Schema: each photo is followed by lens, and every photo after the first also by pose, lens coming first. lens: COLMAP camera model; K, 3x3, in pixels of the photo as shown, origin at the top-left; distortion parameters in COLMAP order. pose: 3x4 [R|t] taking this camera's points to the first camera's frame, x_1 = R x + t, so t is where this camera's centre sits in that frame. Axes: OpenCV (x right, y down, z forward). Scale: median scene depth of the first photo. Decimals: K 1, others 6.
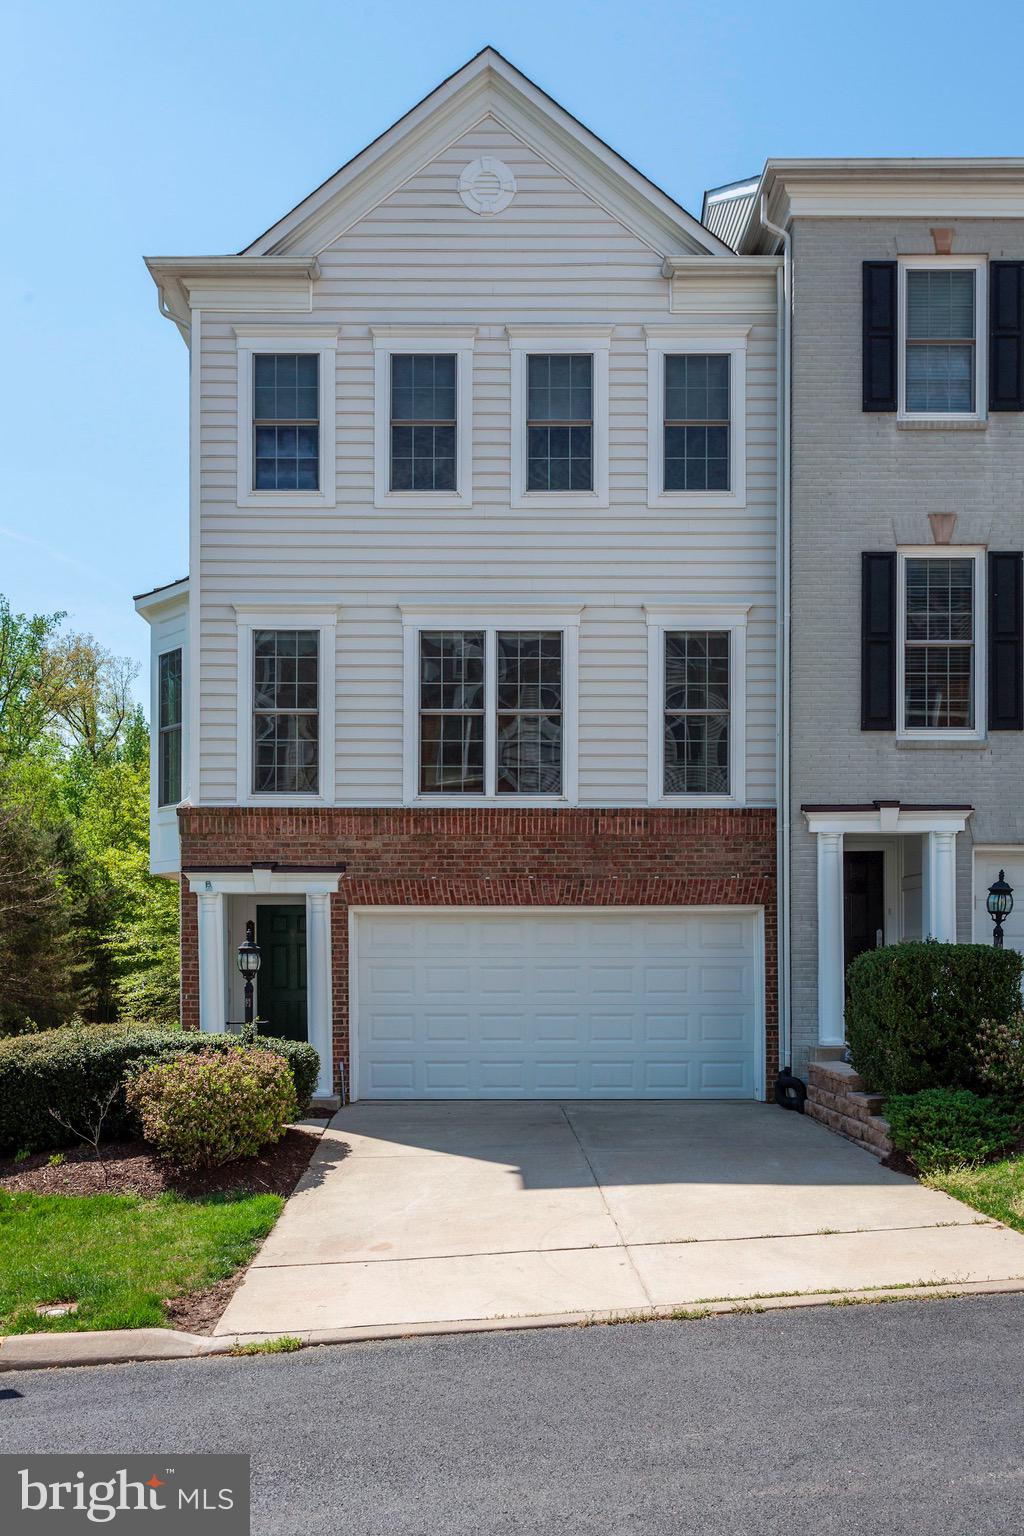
lens RADIAL K [[2185.7, 0, 512.0], [0, 2185.7, 768.0], [0, 0, 1]] dist [-0.021634, -0.053322]
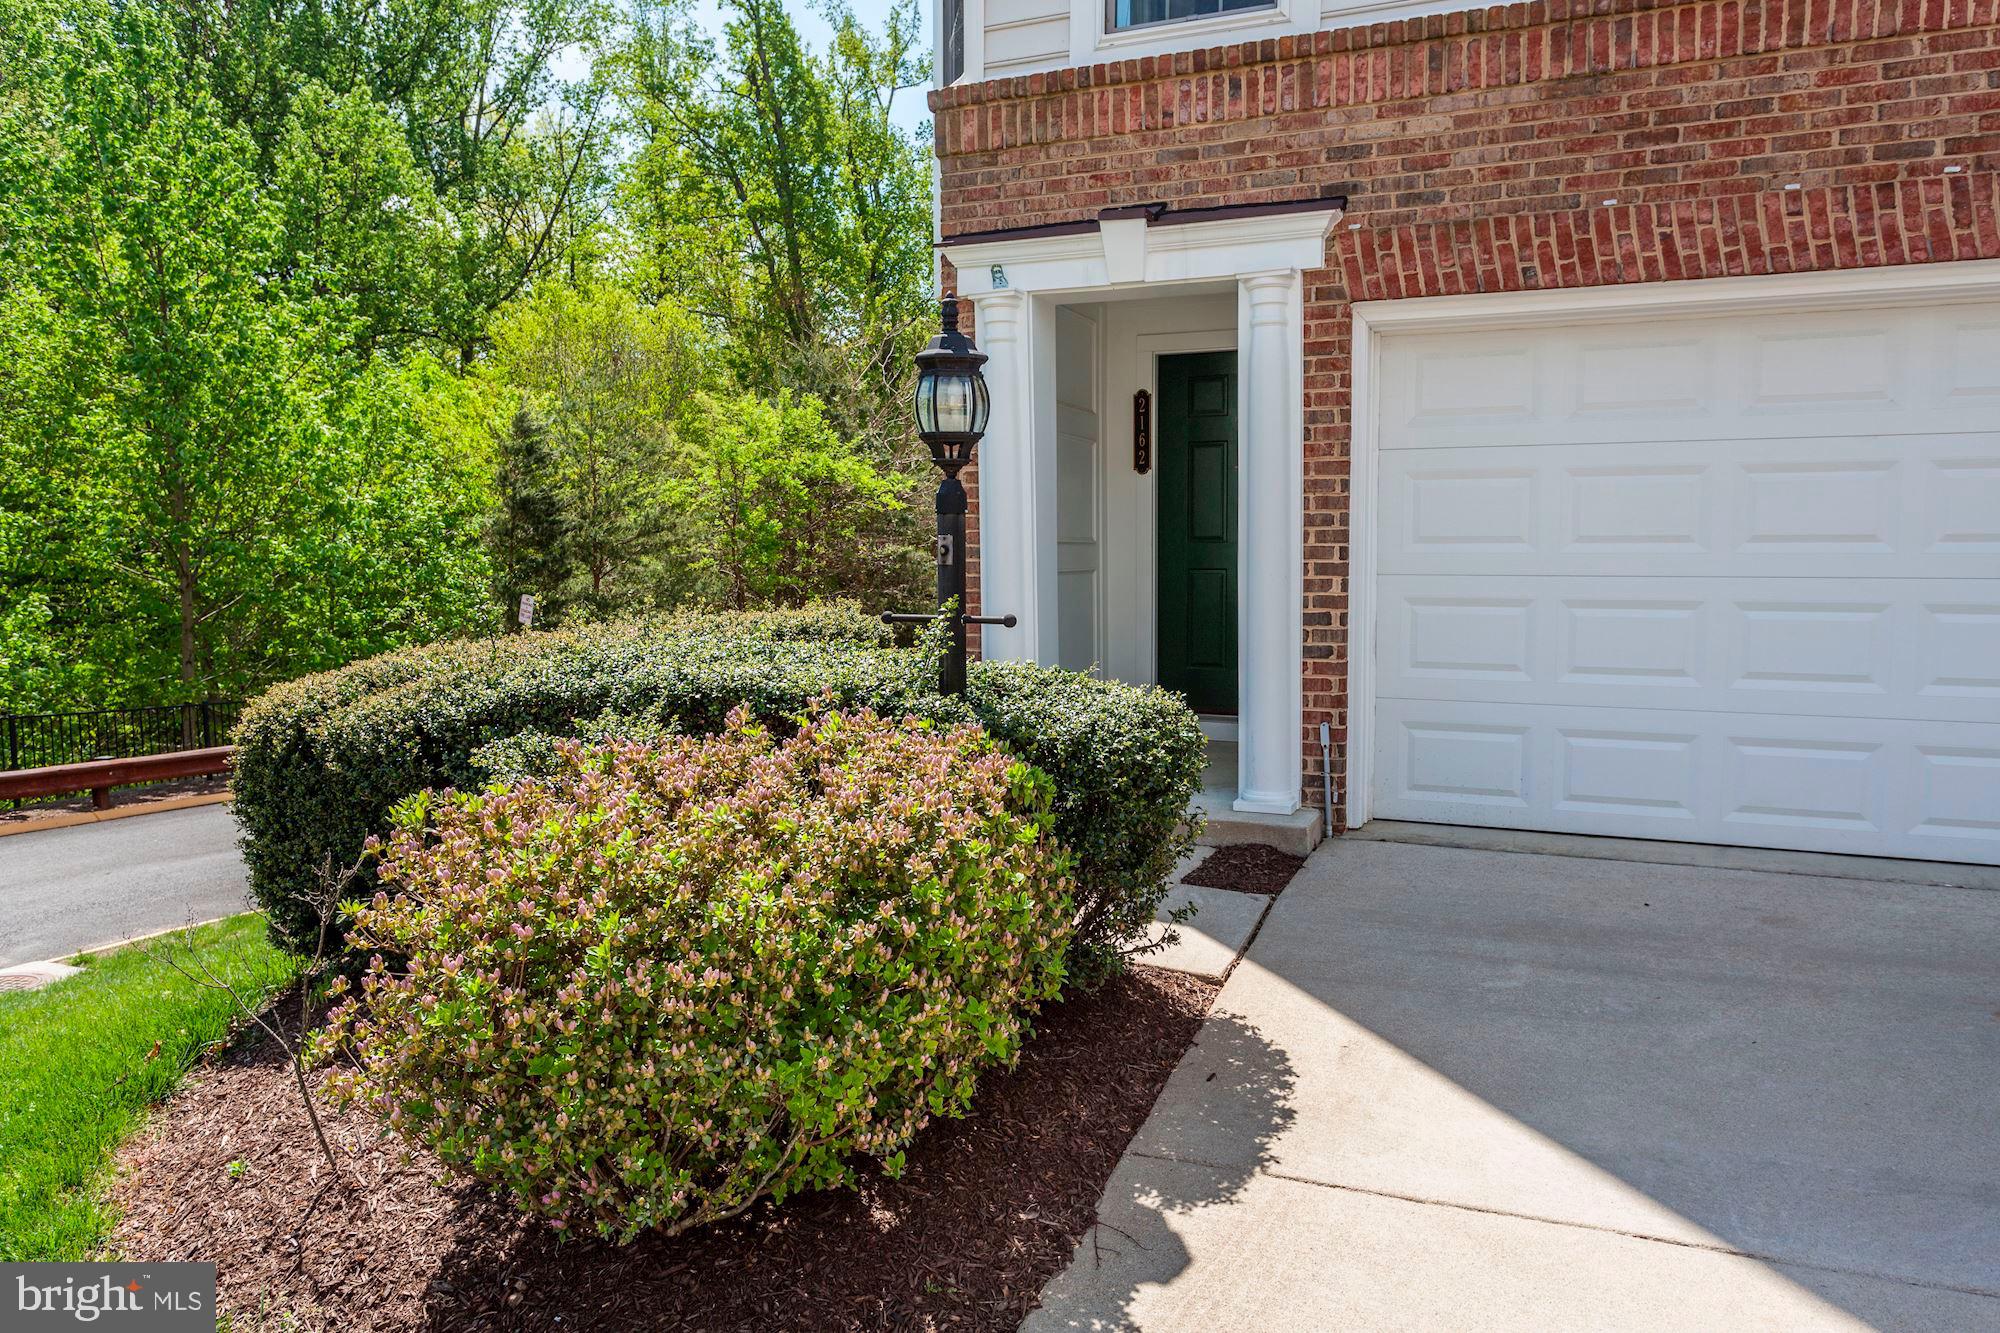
lens RADIAL K [[1451.2, 0, 959.9], [0, 1451.2, 670.3], [0, 0, 1]] dist [-0.001074, -0.000110]
pose [[0.923086, 0.034165, -0.383074, -0.040341], [0.028538, 0.987216, 0.156814, 0.083907], [0.383534, -0.155685, 0.910310, 0.745399]]
